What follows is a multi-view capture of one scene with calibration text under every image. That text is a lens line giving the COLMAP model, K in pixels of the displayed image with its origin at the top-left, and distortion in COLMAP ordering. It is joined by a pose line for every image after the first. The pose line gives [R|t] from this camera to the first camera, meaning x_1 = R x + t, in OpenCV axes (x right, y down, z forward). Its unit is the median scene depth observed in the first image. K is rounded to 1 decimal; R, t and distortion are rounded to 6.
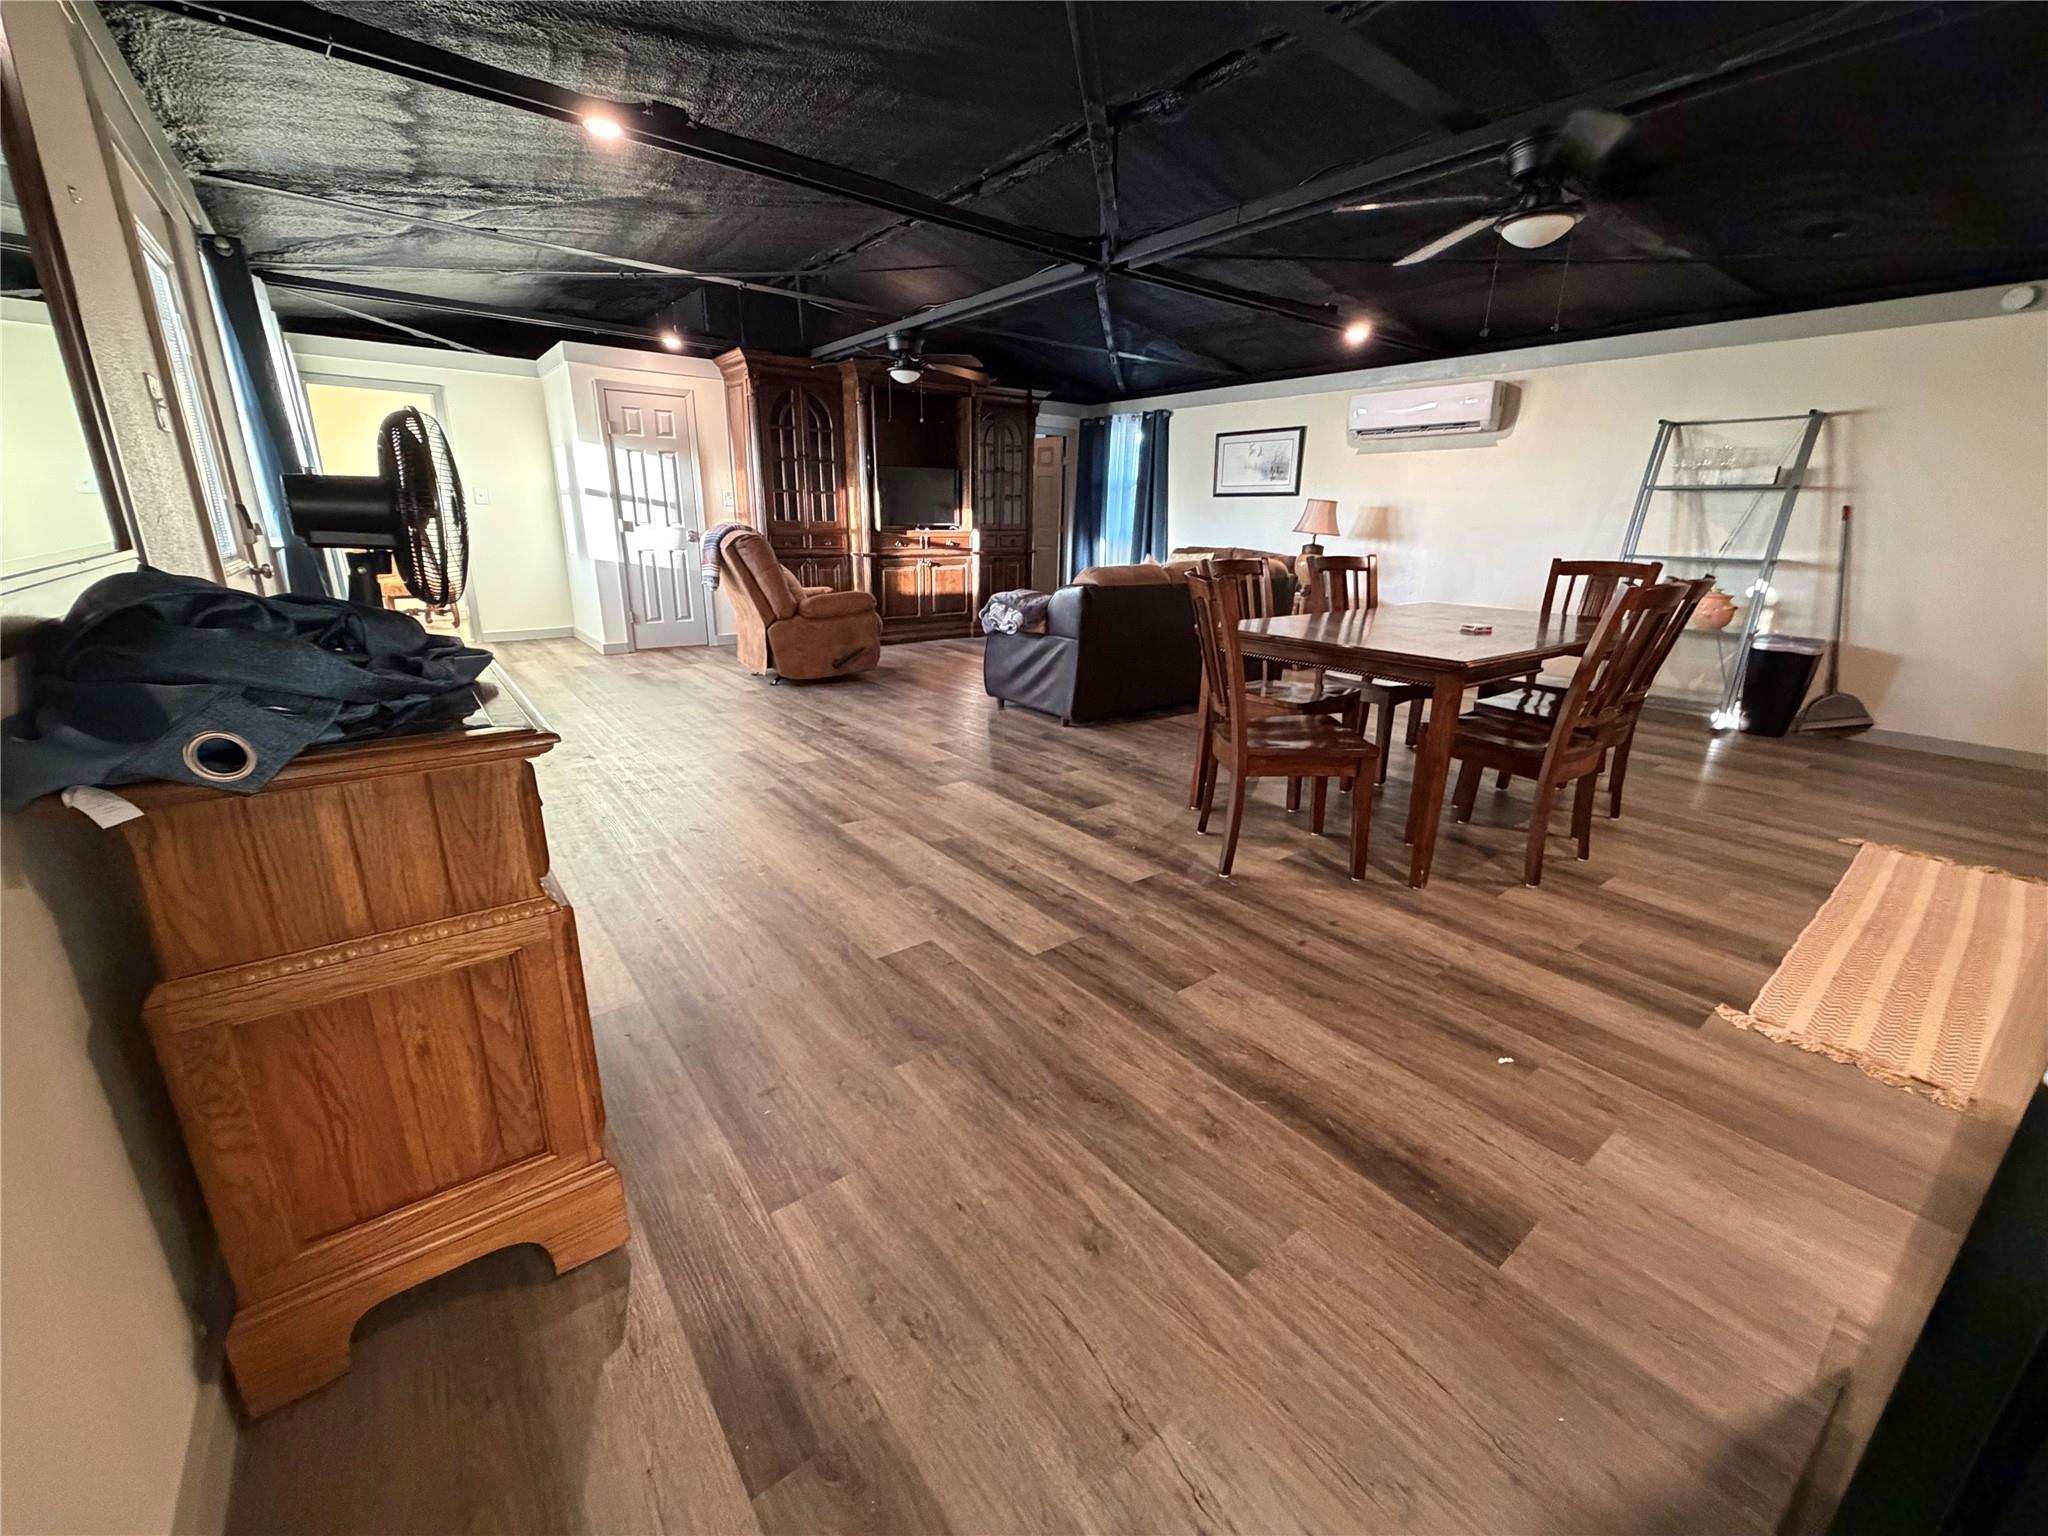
lens RADIAL K [[816.3, 0, 1019.9], [0, 816.3, 770.5], [0, 0, 1]] dist [0.002356, -0.001689]
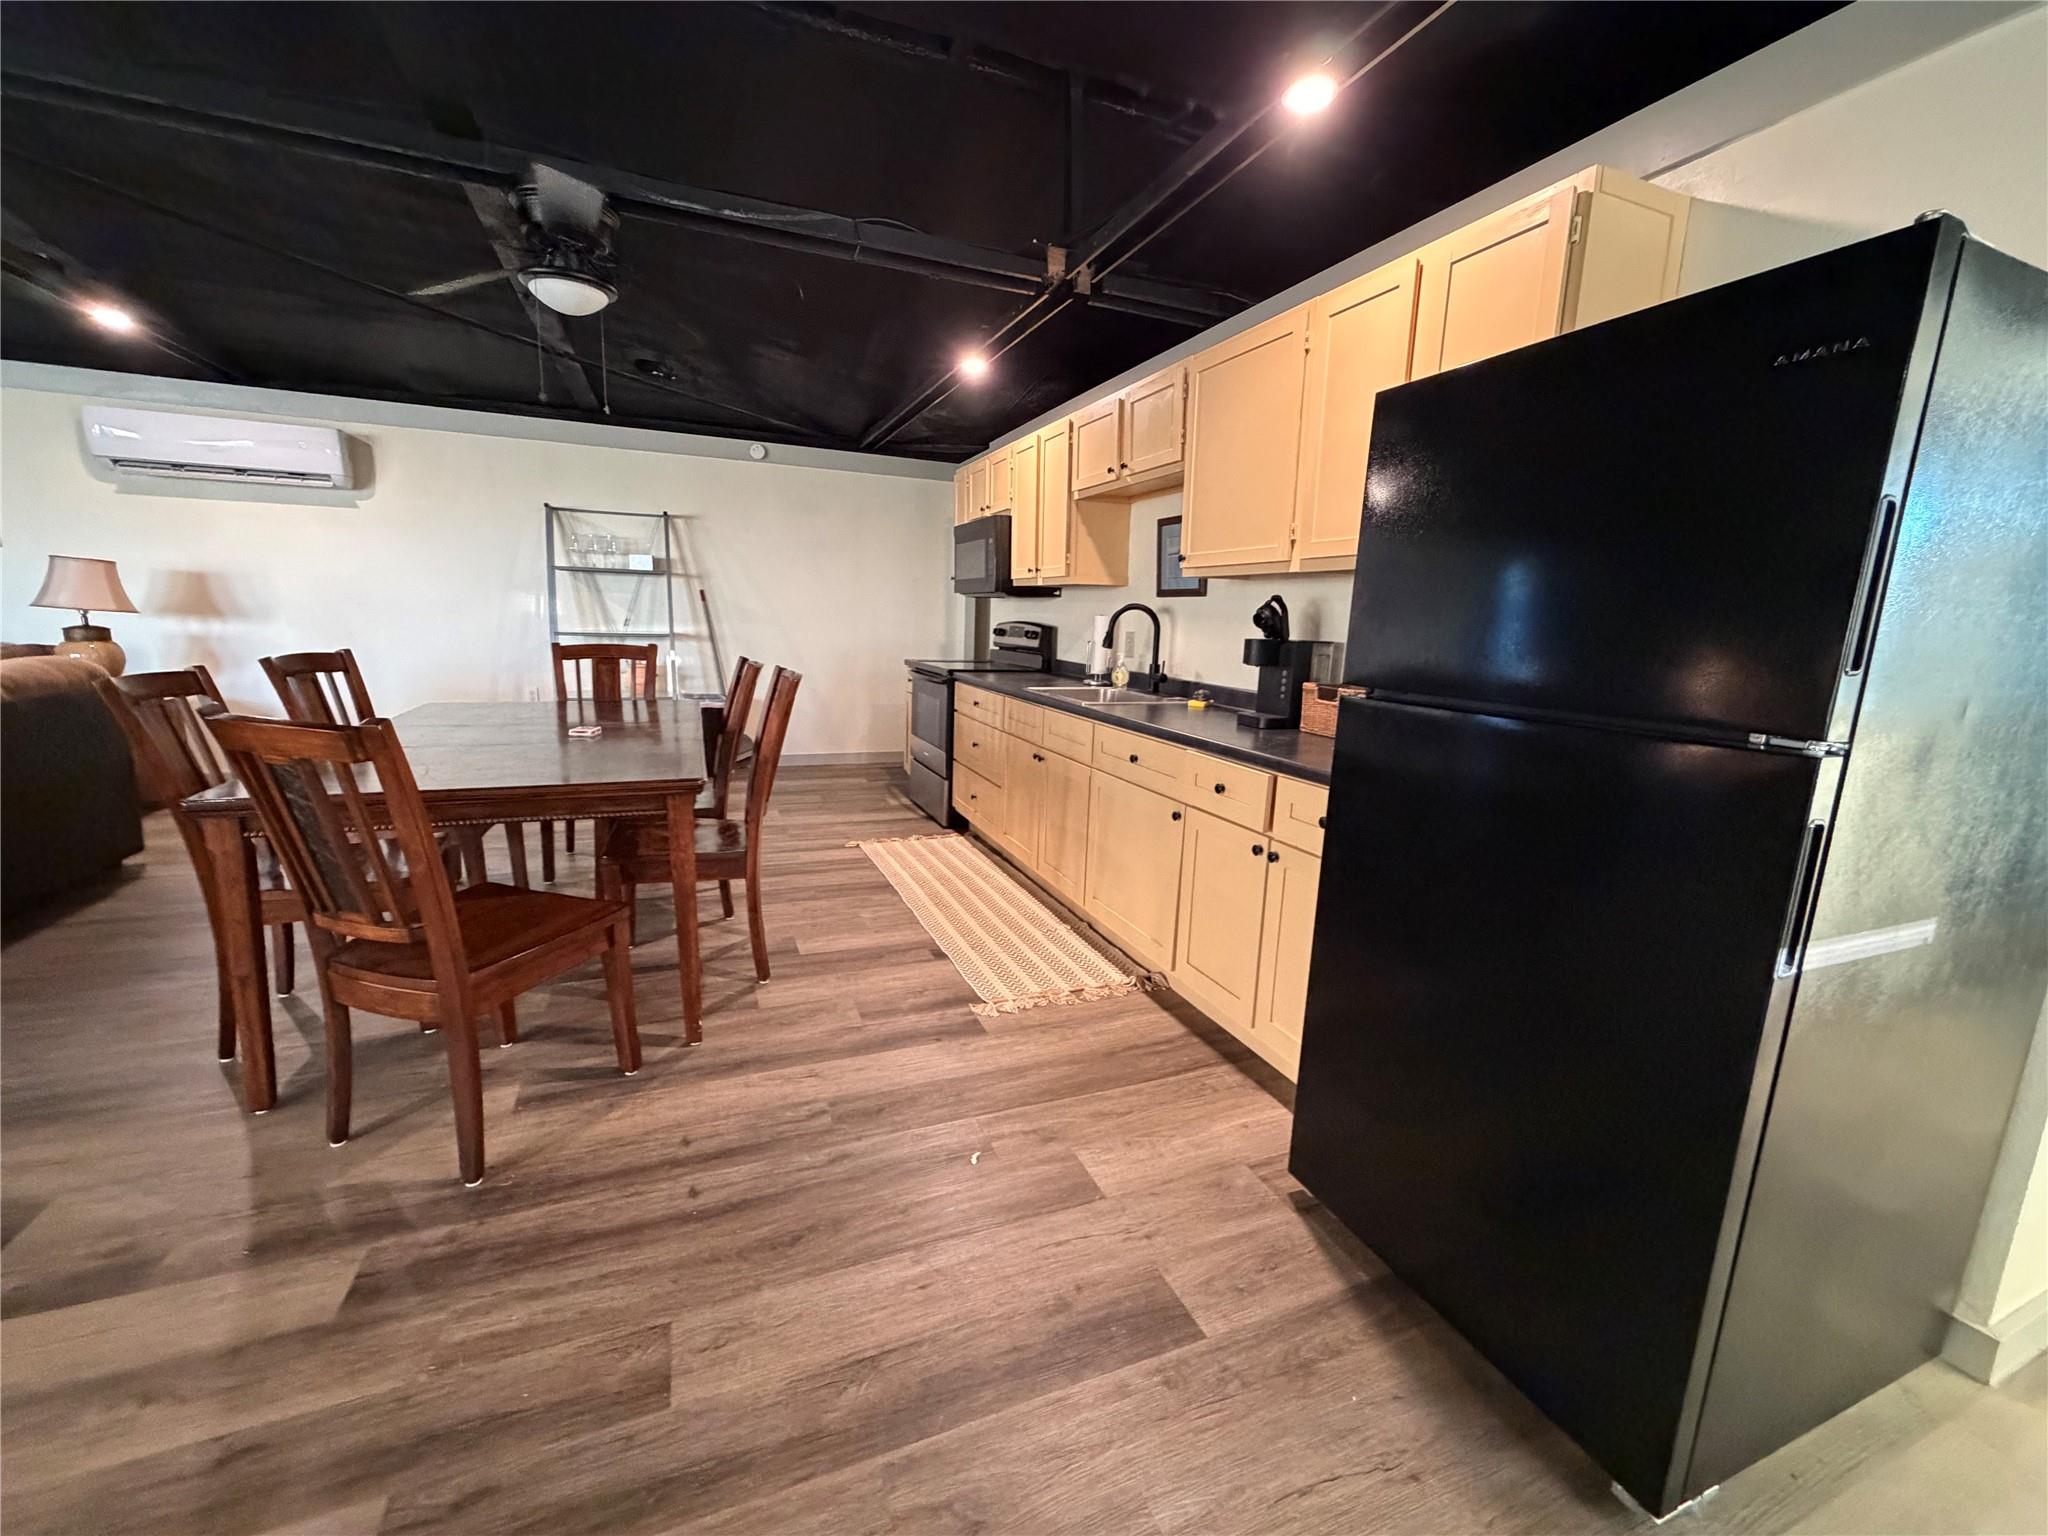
lens RADIAL K [[816.3, 0, 1021.1], [0, 816.3, 767.7], [0, 0, 1]] dist [0.002356, -0.001689]
pose [[0.266500, -0.188651, 0.945192, -0.157228], [0.257340, 0.958985, 0.118846, -0.132963], [-0.928845, 0.211564, 0.304117, 0.343926]]
